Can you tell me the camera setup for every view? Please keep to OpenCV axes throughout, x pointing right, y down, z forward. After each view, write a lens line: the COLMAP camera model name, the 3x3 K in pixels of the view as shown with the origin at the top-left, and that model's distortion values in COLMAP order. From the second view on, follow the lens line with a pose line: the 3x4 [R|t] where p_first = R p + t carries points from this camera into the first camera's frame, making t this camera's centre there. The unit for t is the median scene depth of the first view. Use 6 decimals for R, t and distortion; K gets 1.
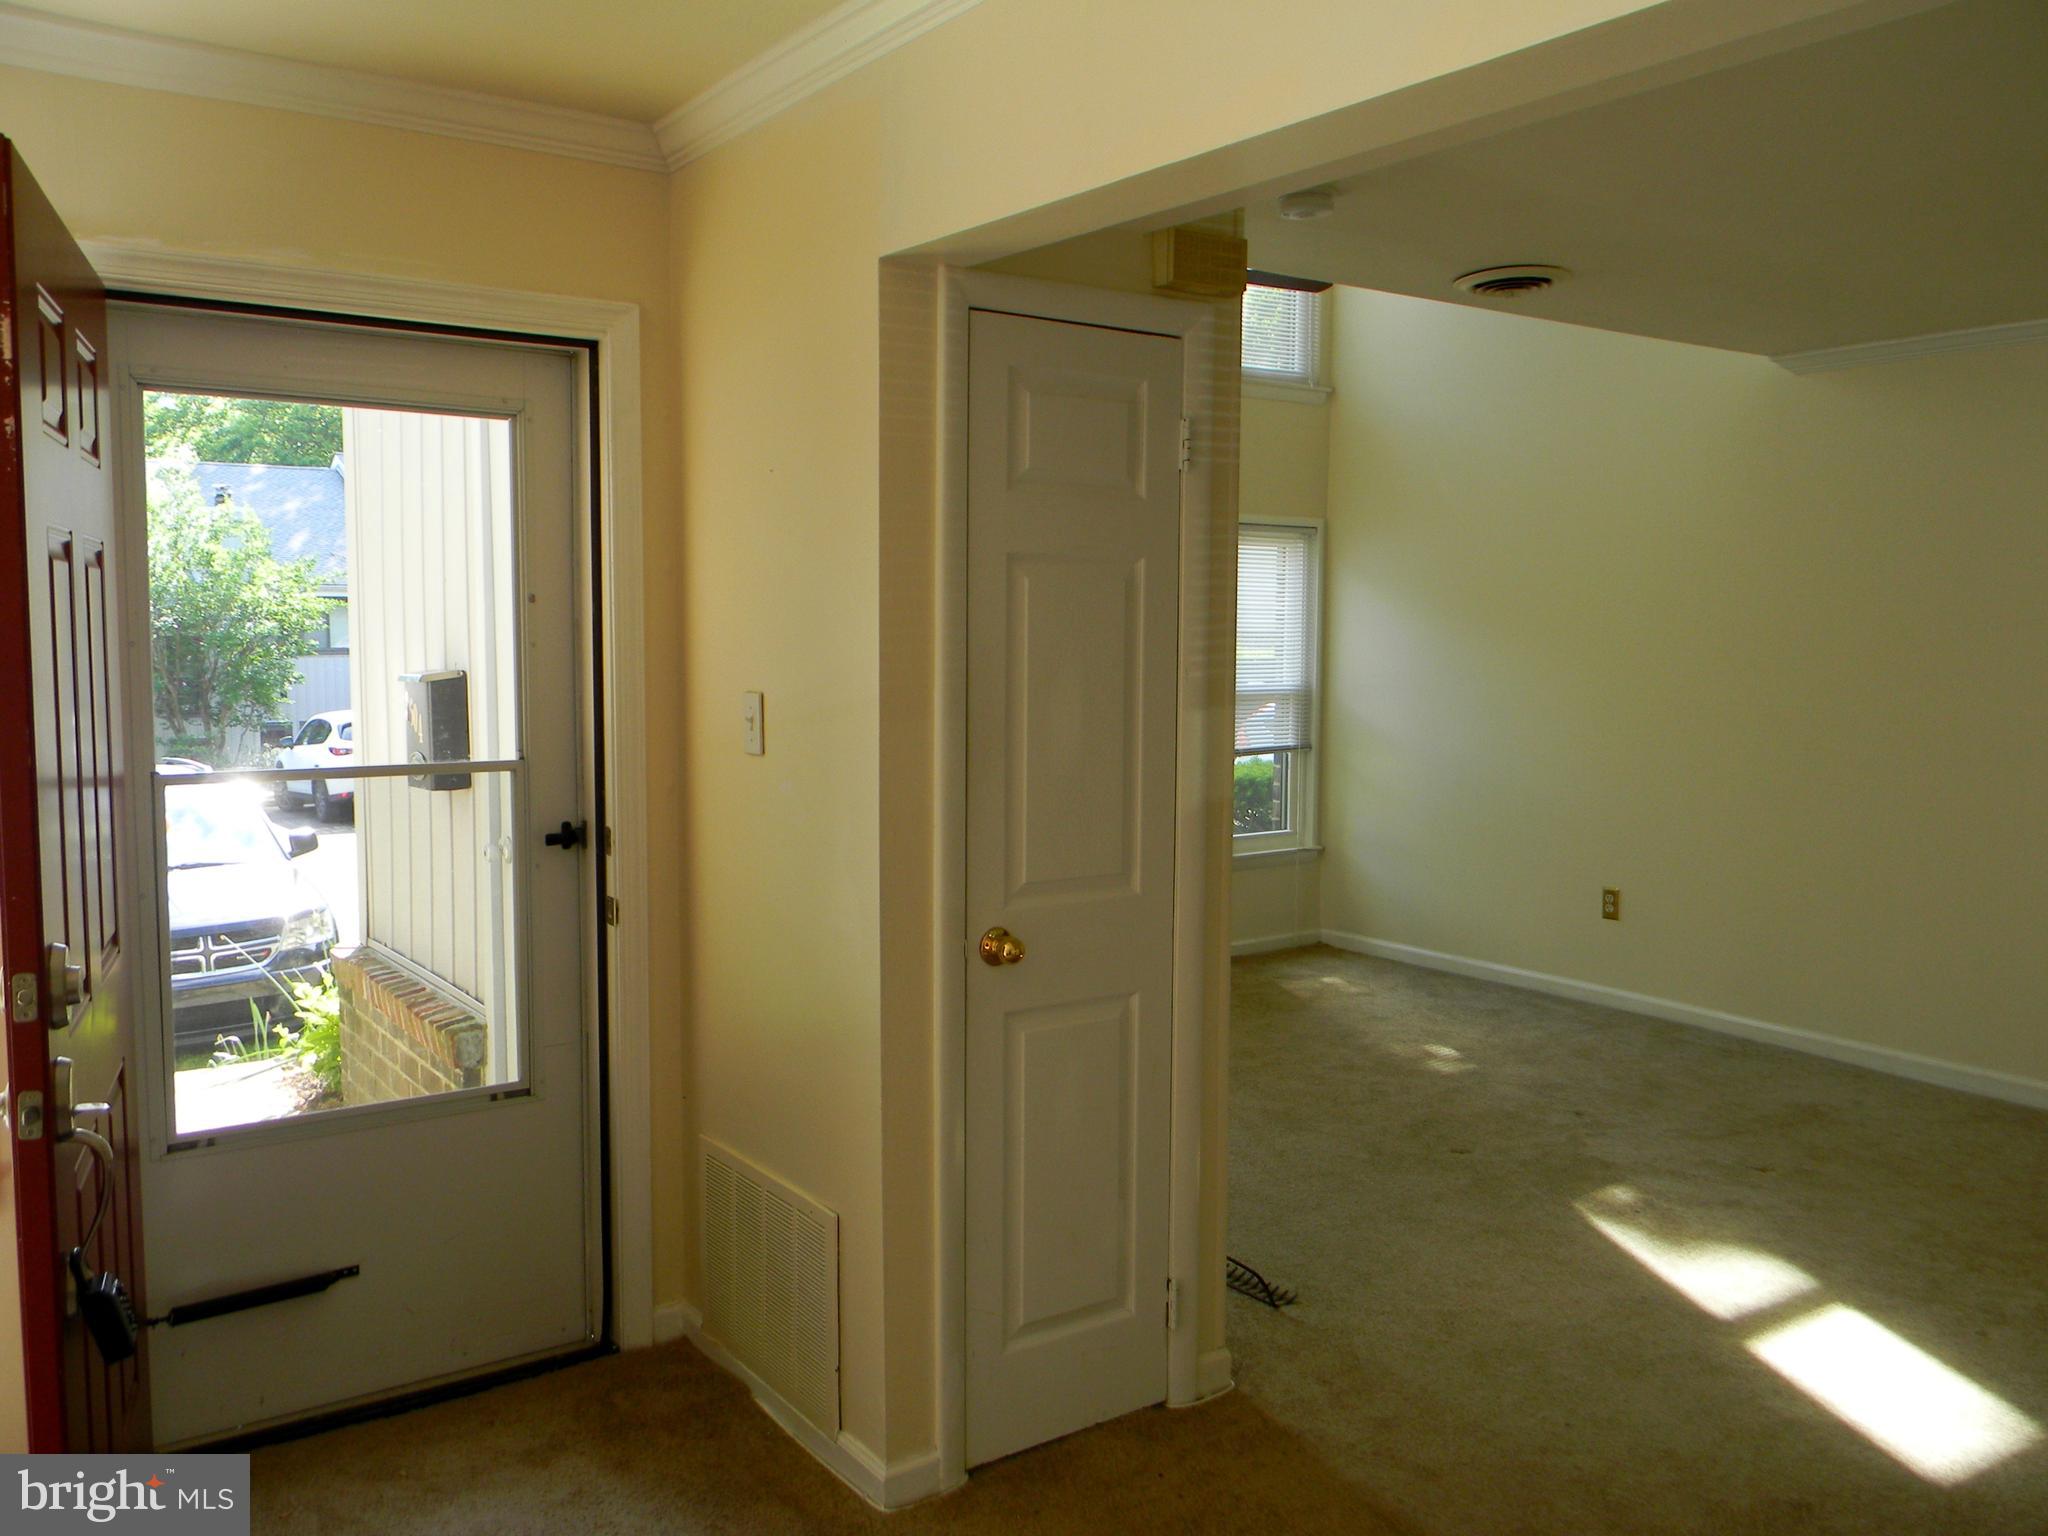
lens RADIAL K [[1676.5, 0, 1024.3], [0, 1676.5, 771.8], [0, 0, 1]] dist [0.007487, -0.004523]
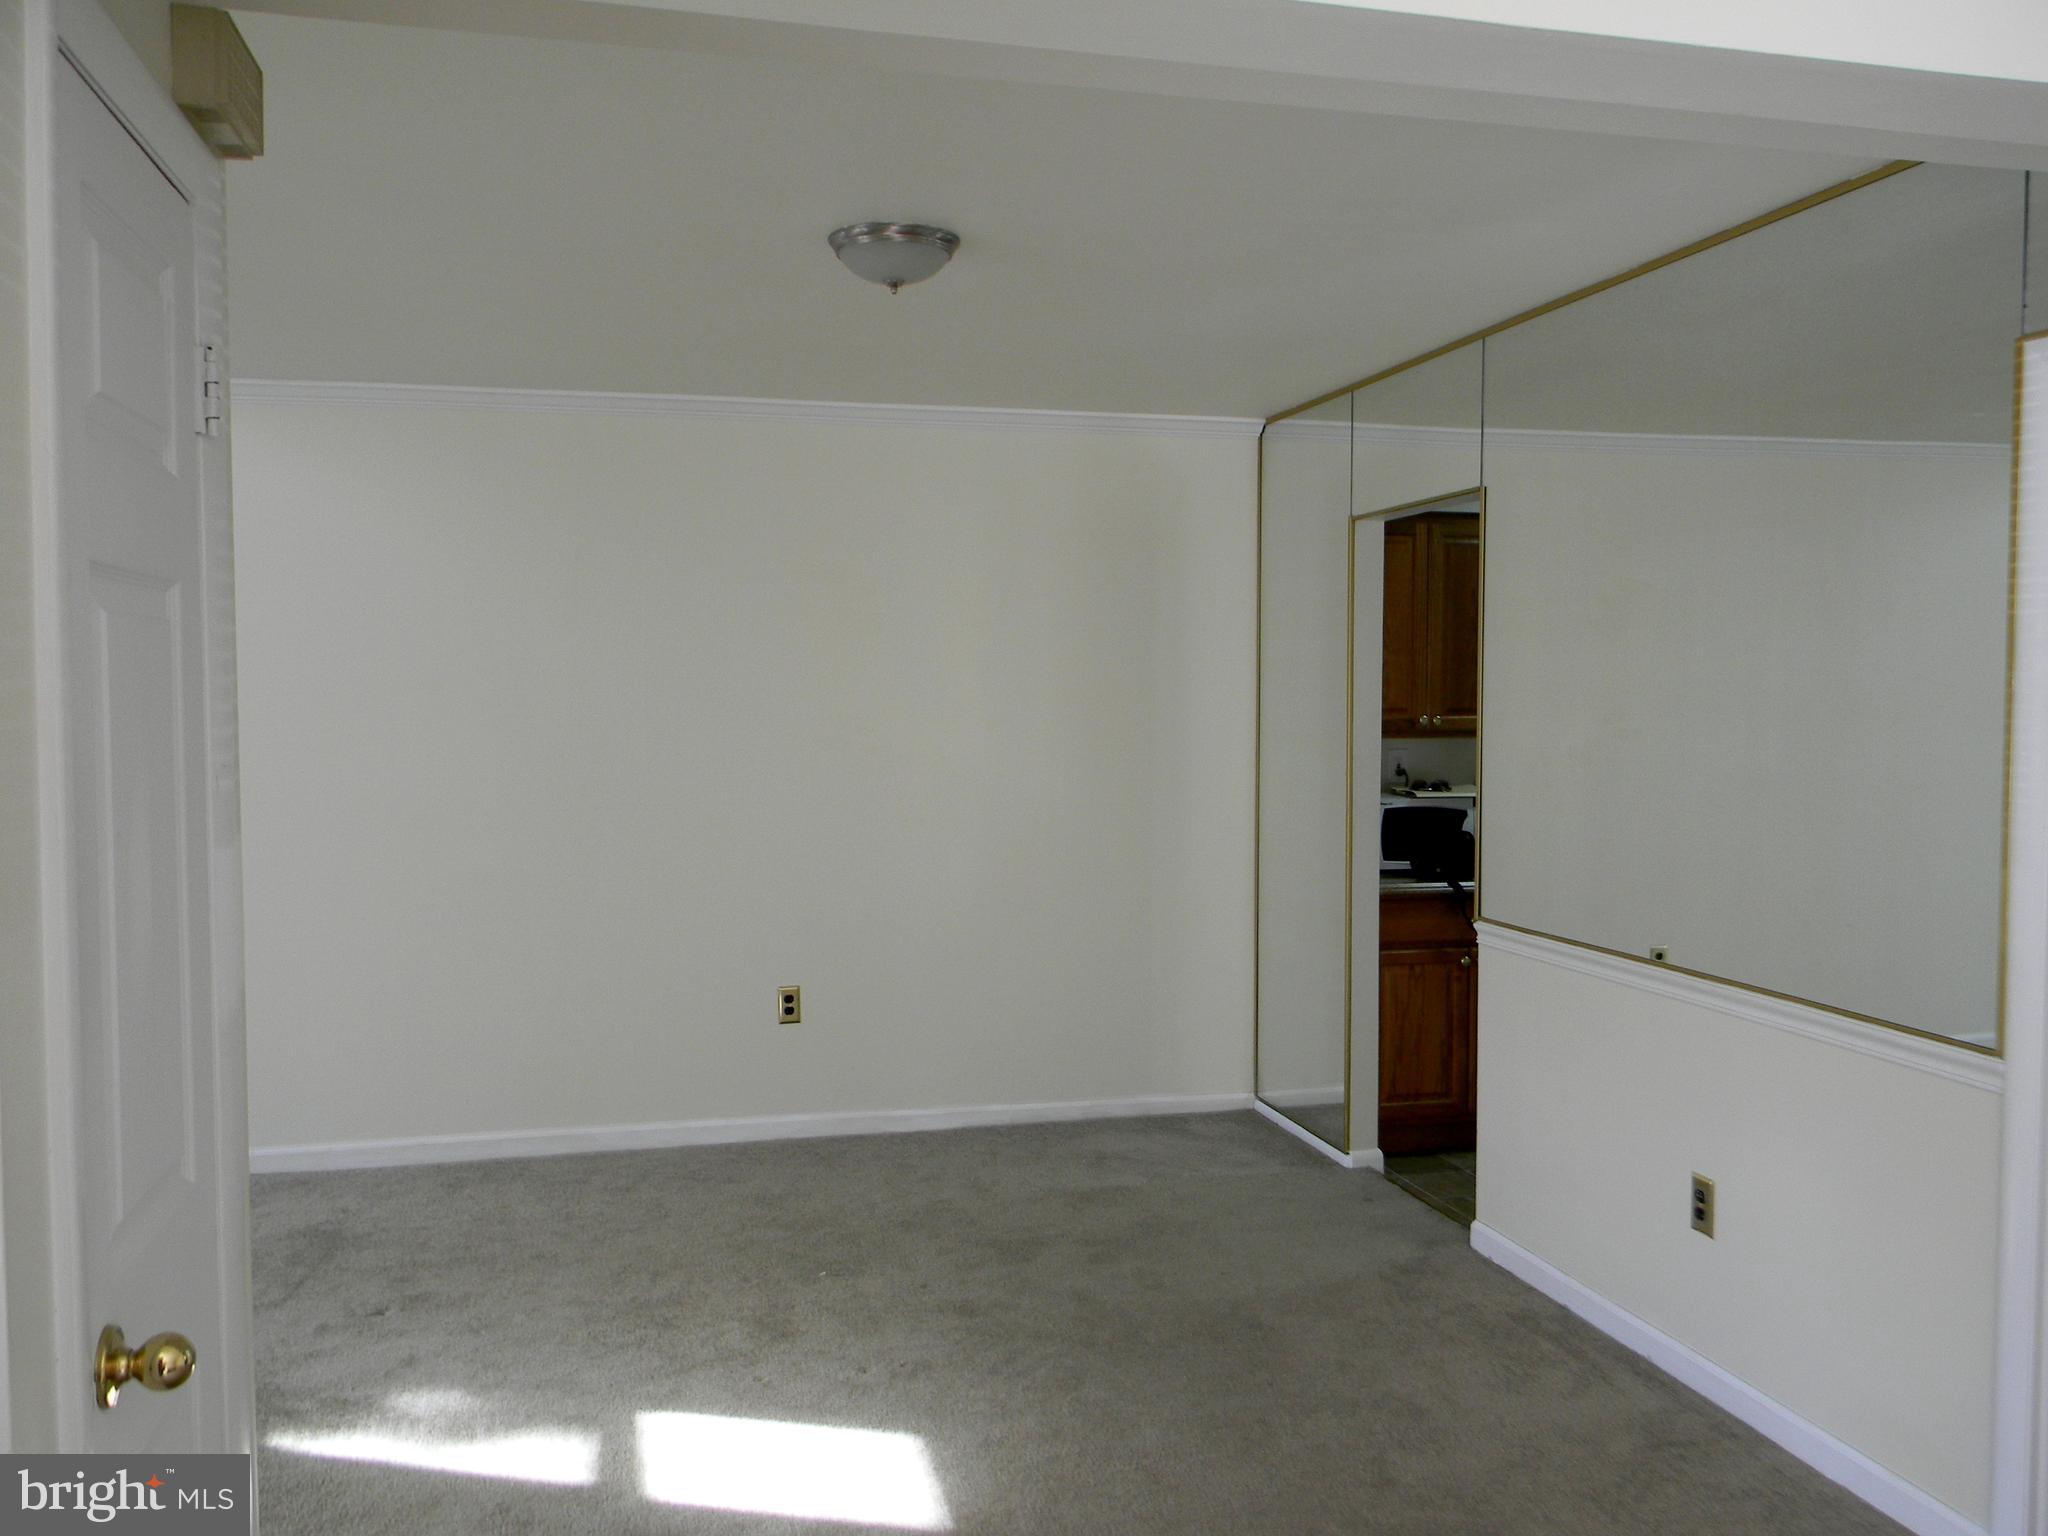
lens RADIAL K [[1676.5, 0, 1025.1], [0, 1676.5, 762.5], [0, 0, 1]] dist [0.007487, -0.004523]
pose [[0.360114, -0.053737, 0.931359, -0.242192], [0.088885, 0.995774, 0.023086, -0.037757], [-0.928664, 0.074470, 0.363369, 0.369160]]
